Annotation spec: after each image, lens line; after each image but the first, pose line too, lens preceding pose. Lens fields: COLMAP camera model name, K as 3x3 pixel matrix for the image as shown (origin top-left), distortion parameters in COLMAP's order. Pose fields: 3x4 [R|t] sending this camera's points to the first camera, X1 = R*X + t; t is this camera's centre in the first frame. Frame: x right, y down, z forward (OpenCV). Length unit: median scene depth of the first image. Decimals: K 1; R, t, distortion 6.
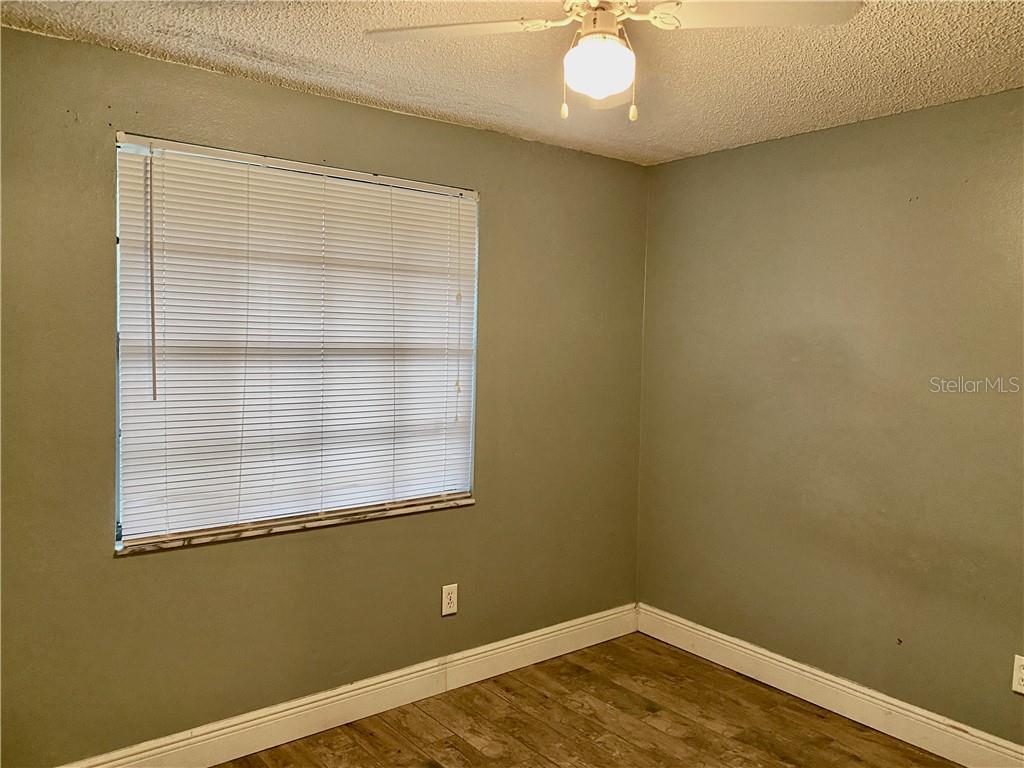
lens RADIAL K [[791.9, 0, 512.8], [0, 791.9, 383.4], [0, 0, 1]] dist [0.049837, -0.002251]
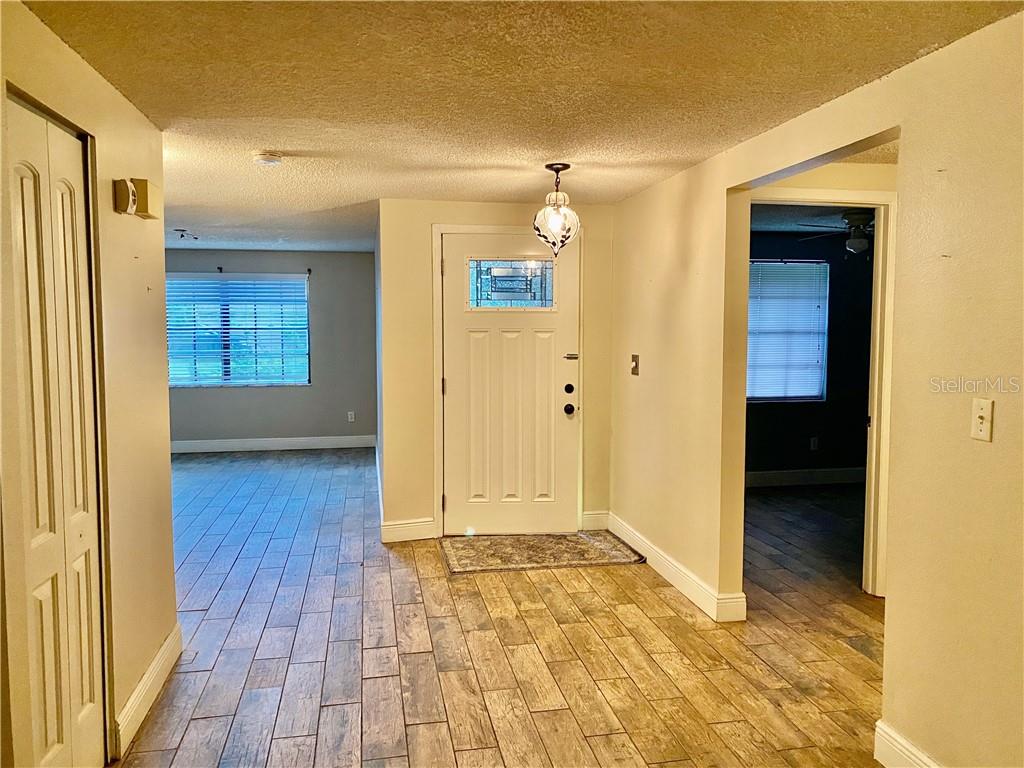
lens RADIAL K [[791.9, 0, 514.9], [0, 791.9, 379.3], [0, 0, 1]] dist [0.049837, -0.002251]
pose [[0.886214, 0.011368, -0.463137, 0.215977], [-0.009002, 0.999933, 0.007317, 0.081785], [0.463189, -0.002315, 0.886256, -1.396243]]
